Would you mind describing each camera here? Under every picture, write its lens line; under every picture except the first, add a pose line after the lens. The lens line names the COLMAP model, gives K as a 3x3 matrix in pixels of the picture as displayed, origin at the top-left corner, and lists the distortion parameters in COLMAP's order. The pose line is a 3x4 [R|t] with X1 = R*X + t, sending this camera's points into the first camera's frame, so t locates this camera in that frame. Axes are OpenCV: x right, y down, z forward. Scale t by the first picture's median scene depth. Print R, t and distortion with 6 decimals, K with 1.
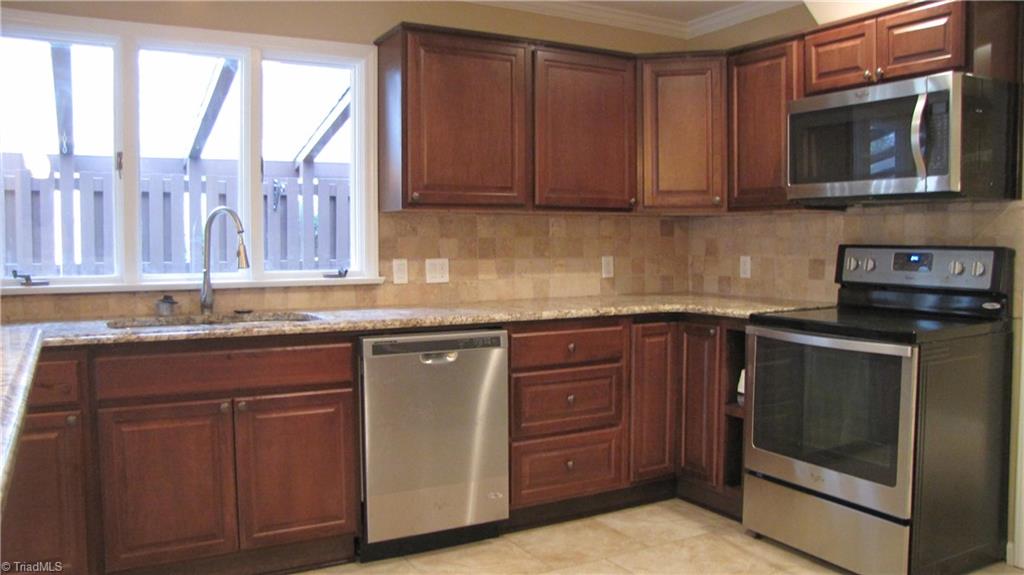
lens RADIAL K [[815.6, 0, 514.6], [0, 815.6, 258.5], [0, 0, 1]] dist [-0.162789, 0.156538]
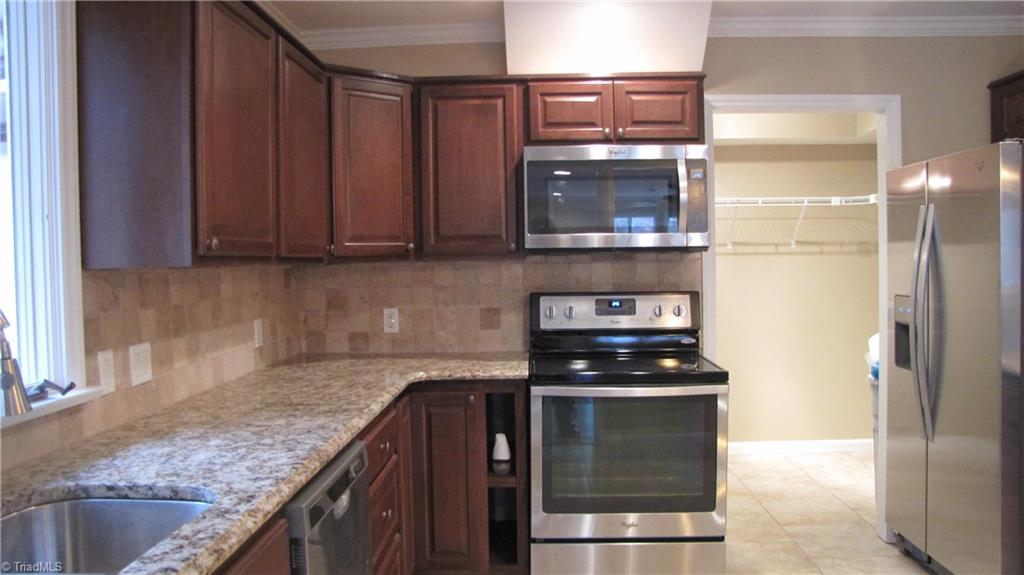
lens RADIAL K [[815.6, 0, 514.6], [0, 815.6, 258.5], [0, 0, 1]] dist [-0.162789, 0.156538]
pose [[0.518890, -0.006954, 0.854813, -0.478701], [0.036864, 0.999219, -0.014249, -0.046966], [-0.854046, 0.038905, 0.518741, 0.483957]]
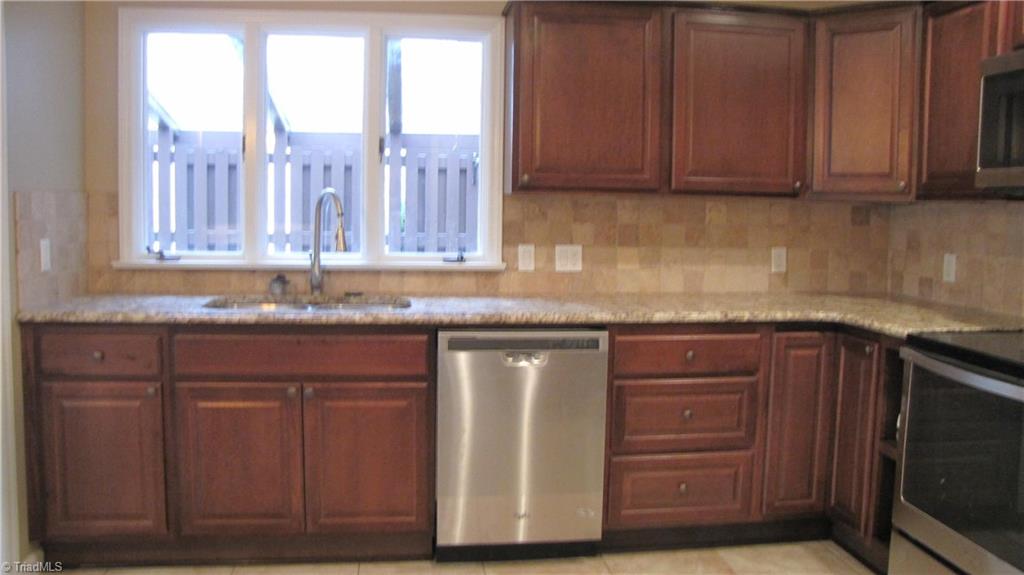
lens RADIAL K [[815.6, 0, 514.6], [0, 815.6, 258.5], [0, 0, 1]] dist [-0.162789, 0.156538]
pose [[0.929570, 0.042604, -0.366175, 0.197830], [-0.027535, 0.998549, 0.046279, -0.027543], [0.367616, -0.032937, 0.929394, 0.126436]]
